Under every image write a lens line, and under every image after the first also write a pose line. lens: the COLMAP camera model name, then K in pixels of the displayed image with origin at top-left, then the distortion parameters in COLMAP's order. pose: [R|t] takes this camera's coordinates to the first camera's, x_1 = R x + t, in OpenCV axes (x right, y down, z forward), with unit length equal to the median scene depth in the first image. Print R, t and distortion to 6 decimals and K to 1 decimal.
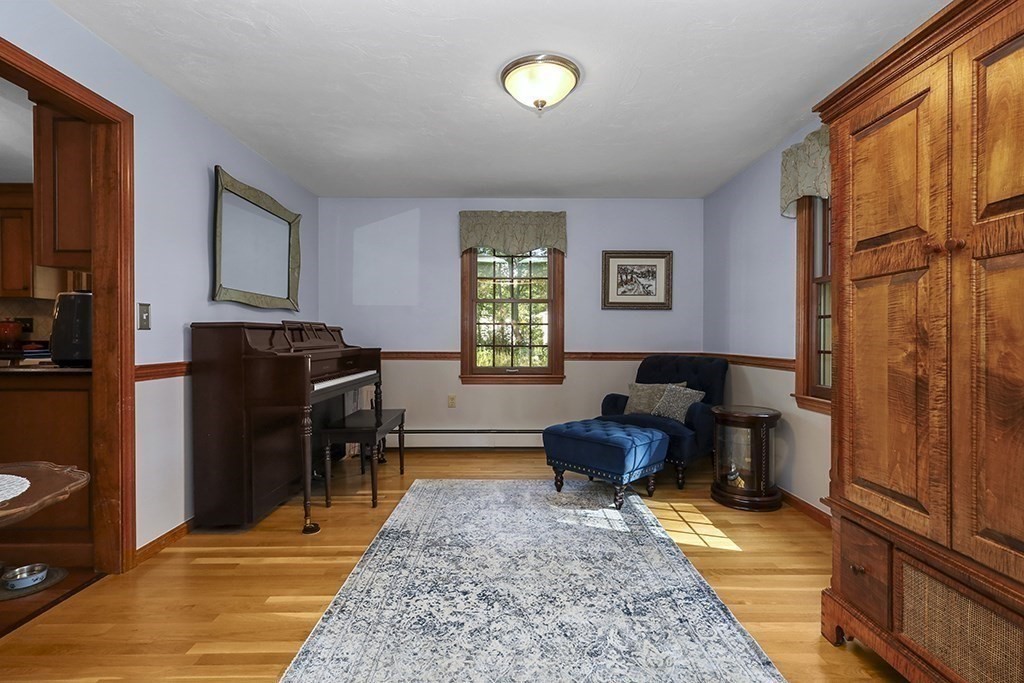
lens RADIAL K [[476.7, 0, 515.2], [0, 476.7, 340.4], [0, 0, 1]] dist [0.001013, 0.000396]
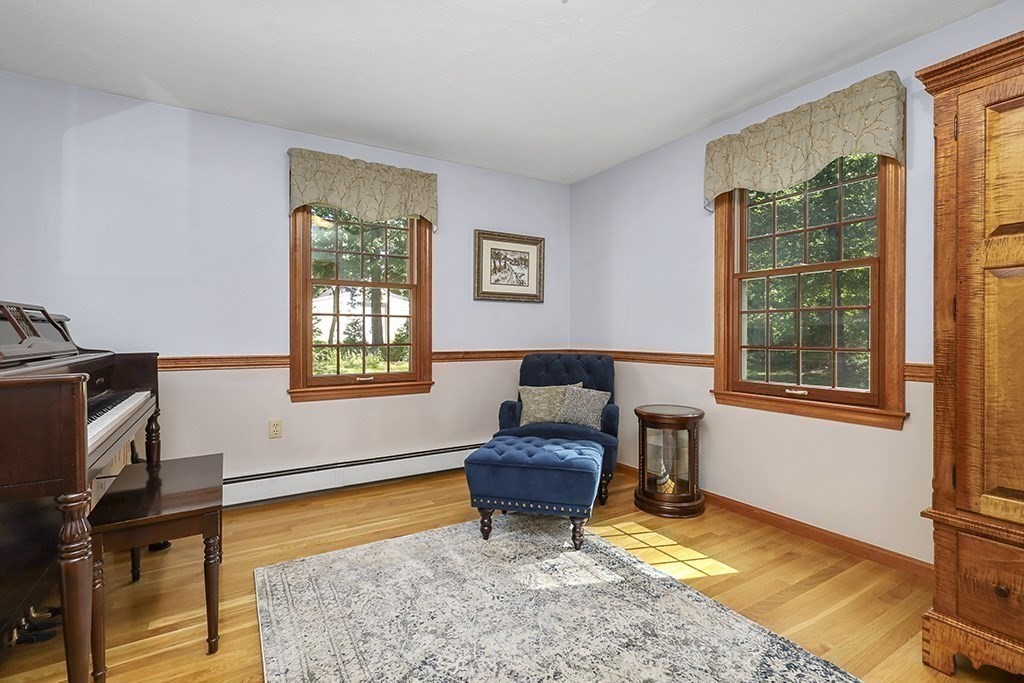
lens RADIAL K [[476.7, 0, 514.5], [0, 476.7, 337.5], [0, 0, 1]] dist [0.001013, 0.000396]
pose [[0.857788, -0.006257, 0.513965, -0.252873], [0.005517, 0.999980, 0.002965, -0.001561], [-0.513974, 0.000292, 0.857806, 0.334747]]
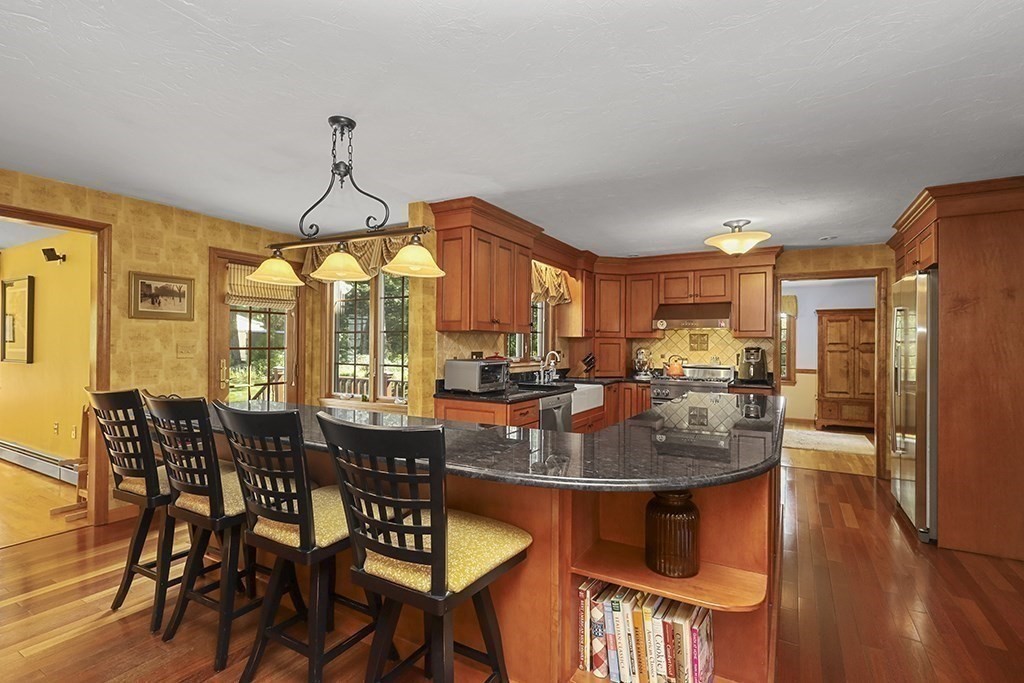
lens RADIAL K [[476.7, 0, 507.2], [0, 476.7, 342.6], [0, 0, 1]] dist [0.001013, 0.000396]
pose [[0.523087, 0.004771, 0.852266, -2.456570], [0.000119, 0.999984, -0.005671, -0.087404], [-0.852280, 0.003068, 0.523078, 0.601597]]
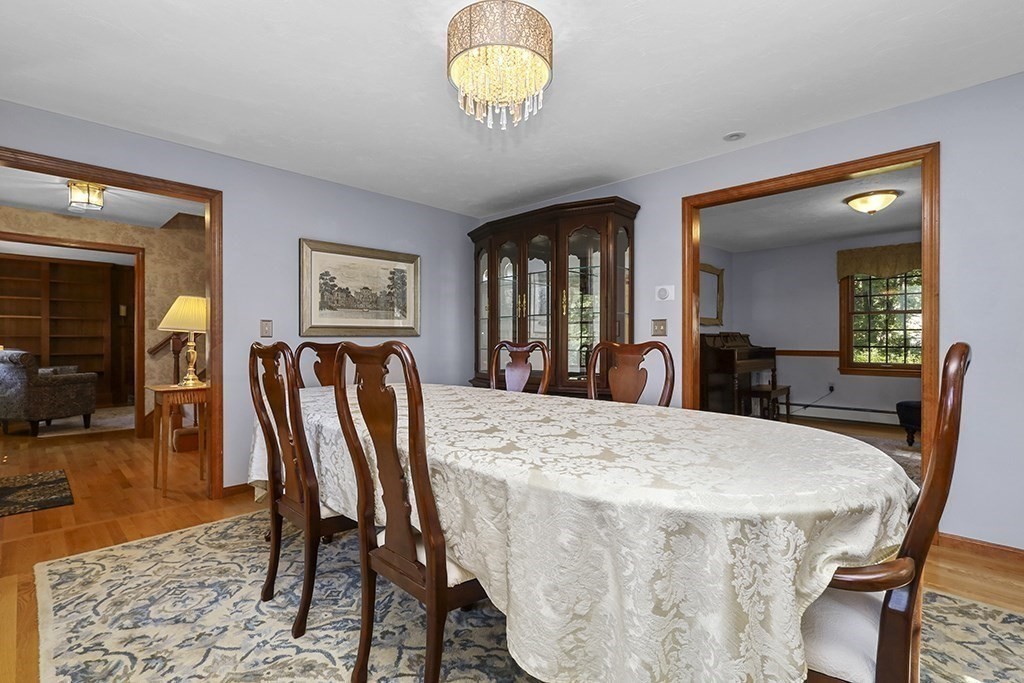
lens RADIAL K [[476.7, 0, 504.7], [0, 476.7, 334.2], [0, 0, 1]] dist [0.001013, 0.000396]
pose [[0.705464, -0.009609, -0.708681, 0.244565], [-0.005188, 0.999811, -0.018721, 0.007996], [0.708727, 0.016884, 0.705281, -0.896380]]
